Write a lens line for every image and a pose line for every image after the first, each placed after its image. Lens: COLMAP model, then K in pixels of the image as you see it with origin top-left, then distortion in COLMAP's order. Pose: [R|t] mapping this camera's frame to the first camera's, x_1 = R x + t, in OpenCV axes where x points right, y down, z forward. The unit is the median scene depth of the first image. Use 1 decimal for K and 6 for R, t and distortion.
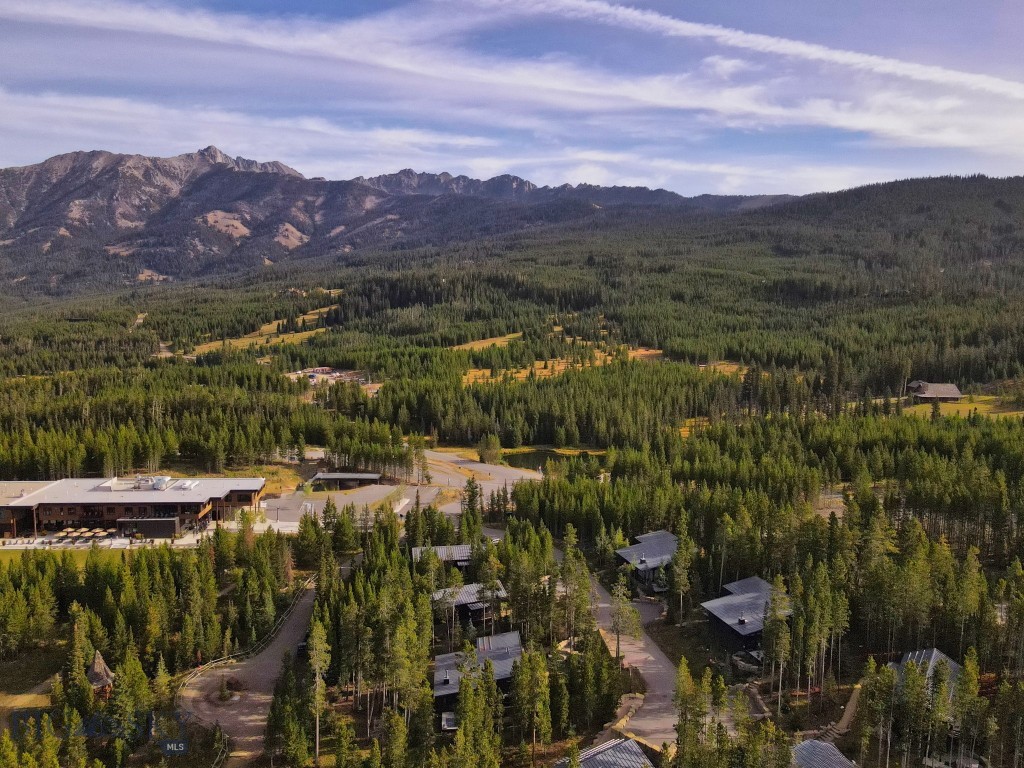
lens RADIAL K [[775.7, 0, 471.4], [0, 775.7, 383.8], [0, 0, 1]] dist [-0.006536, 0.047449]
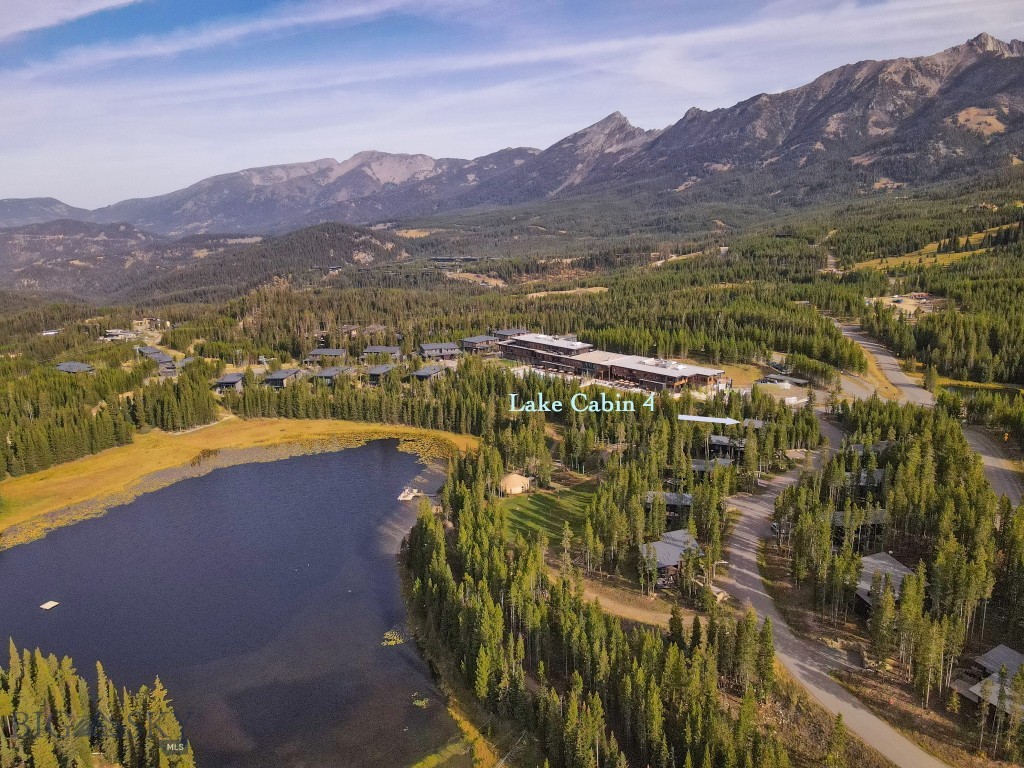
lens RADIAL K [[775.7, 0, 471.4], [0, 775.7, 383.8], [0, 0, 1]] dist [-0.006536, 0.047449]
pose [[0.578417, 0.156817, -0.800526, 0.143010], [-0.042067, 0.985777, 0.162711, -0.018984], [0.814656, -0.060439, 0.576787, -0.079956]]
